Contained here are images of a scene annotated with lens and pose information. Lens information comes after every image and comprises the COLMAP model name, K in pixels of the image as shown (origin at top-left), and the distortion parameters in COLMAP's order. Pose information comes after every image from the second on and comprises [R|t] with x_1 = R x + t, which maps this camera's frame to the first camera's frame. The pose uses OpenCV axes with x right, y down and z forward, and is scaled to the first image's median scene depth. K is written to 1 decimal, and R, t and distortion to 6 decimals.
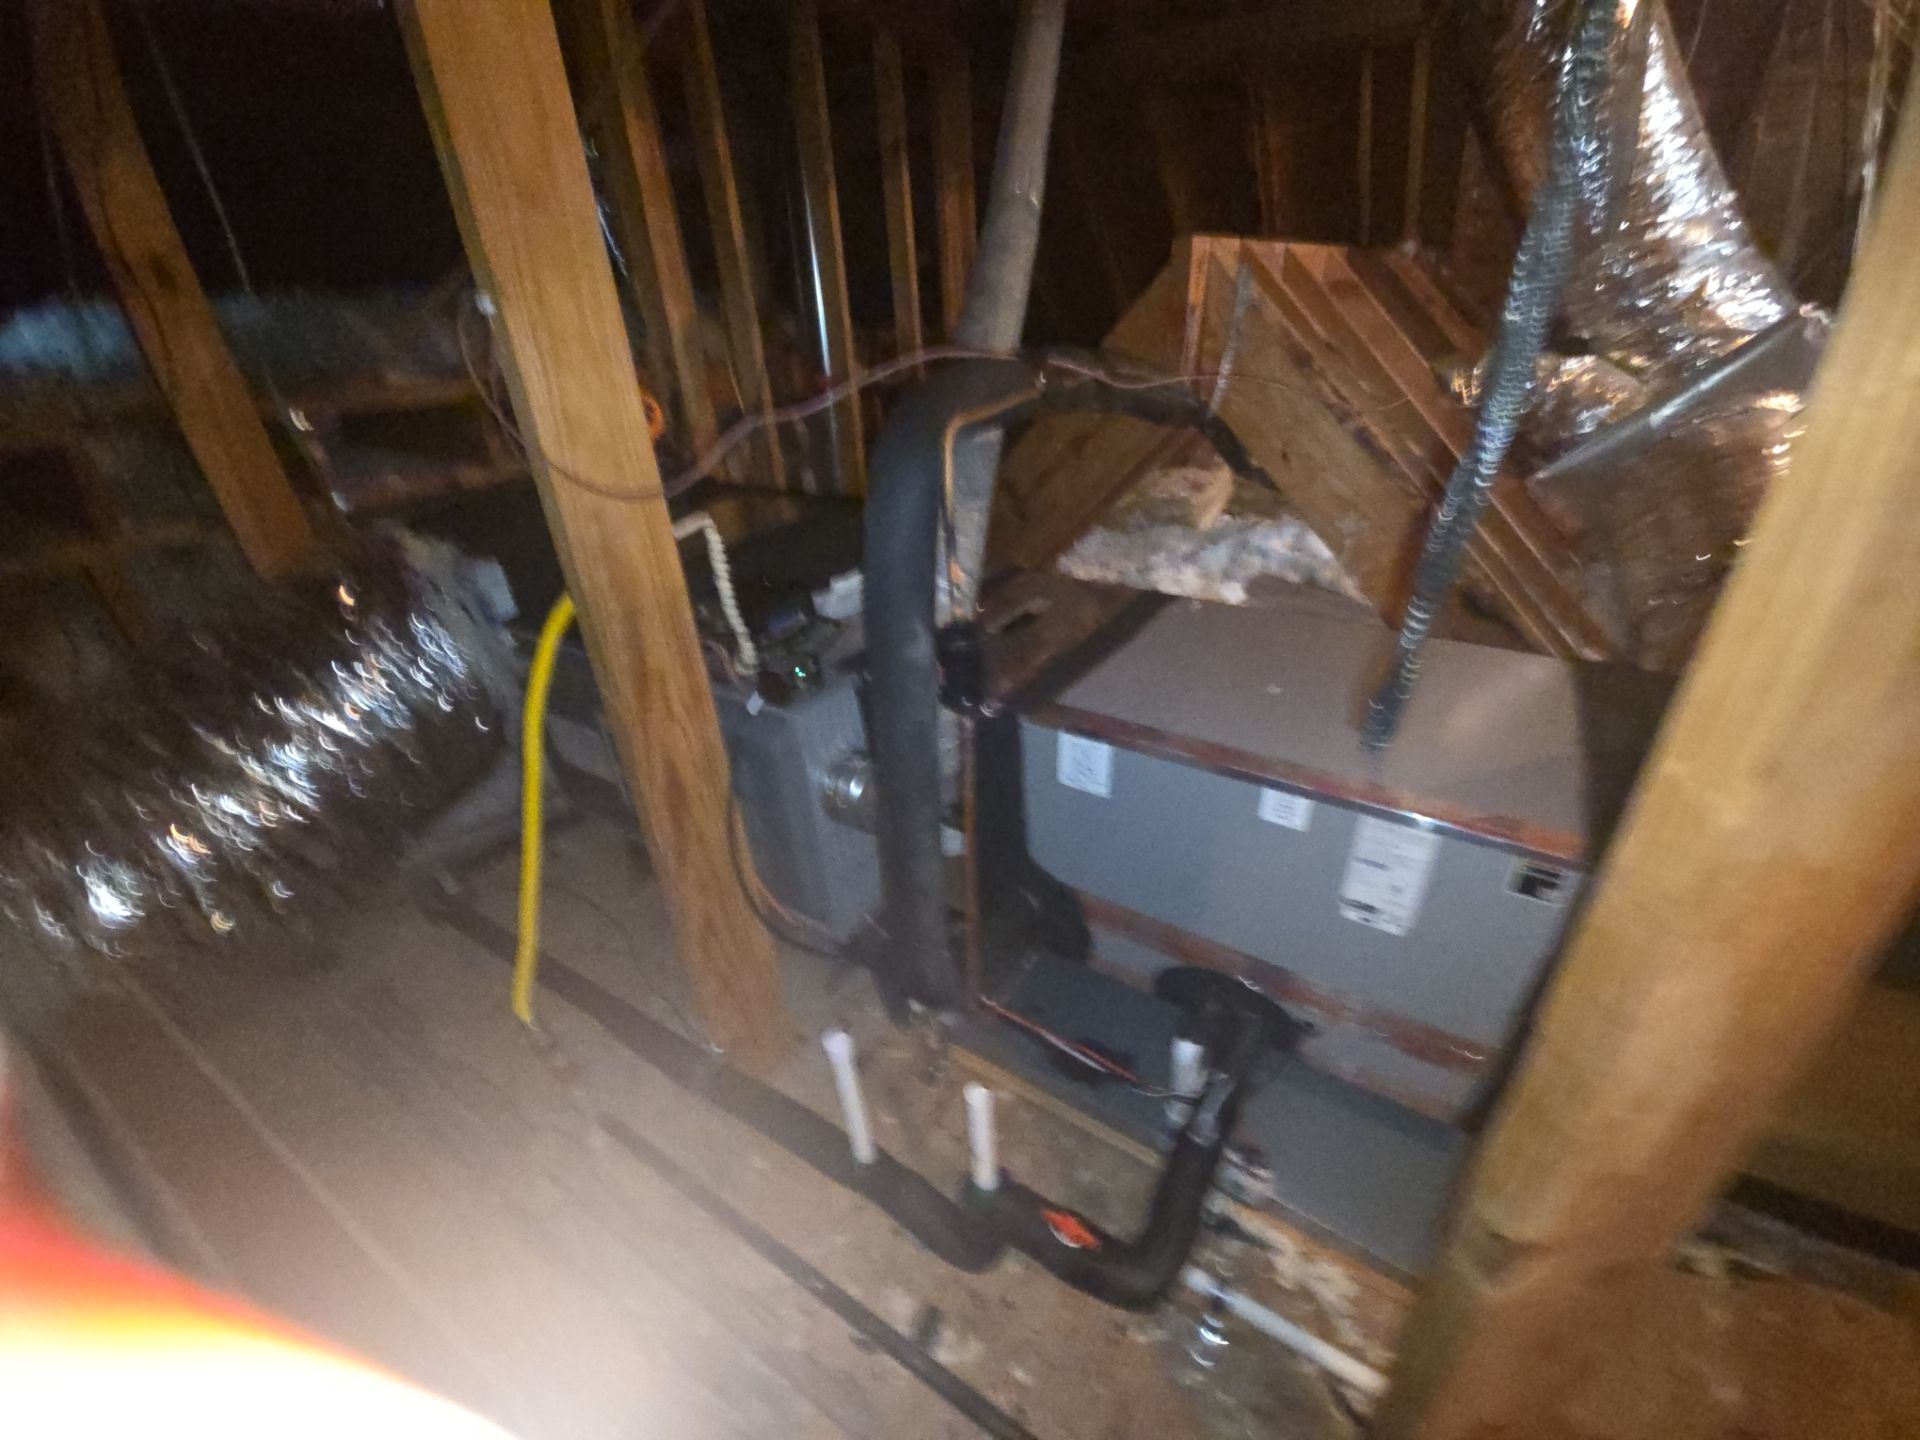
lens RADIAL K [[797.0, 0, 960.0], [0, 797.0, 720.0], [0, 0, 1]] dist [0.001076, 0.000040]
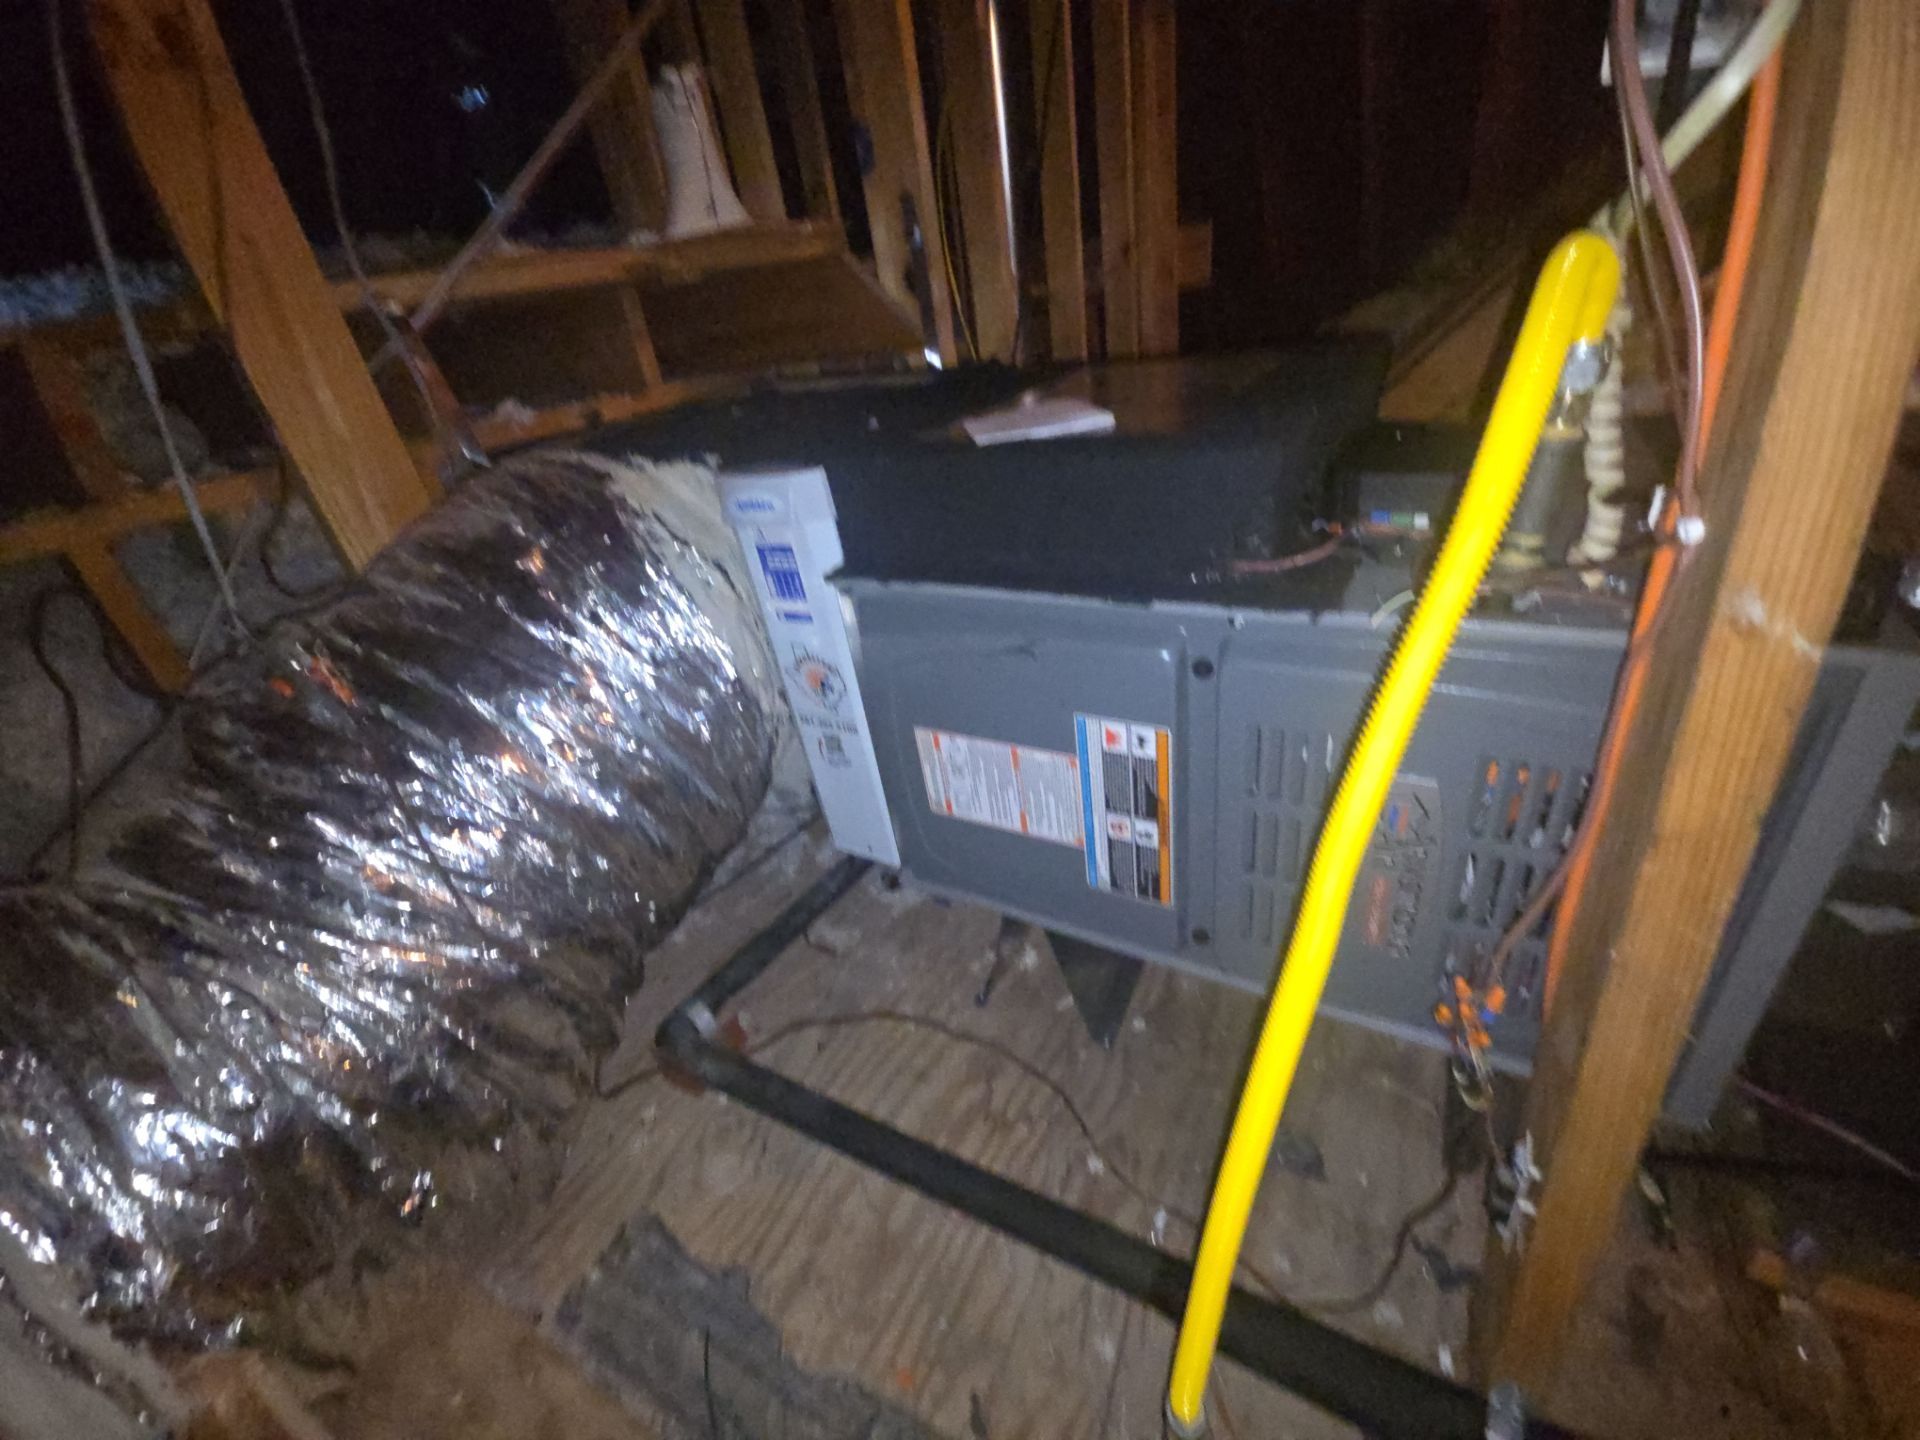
lens RADIAL K [[797.0, 0, 960.0], [0, 797.0, 720.0], [0, 0, 1]] dist [0.001076, 0.000040]
pose [[0.994780, -0.102008, -0.002843, -0.571152], [0.102009, 0.994783, 0.000179, -0.014145], [0.002810, -0.000468, 0.999996, 0.521086]]
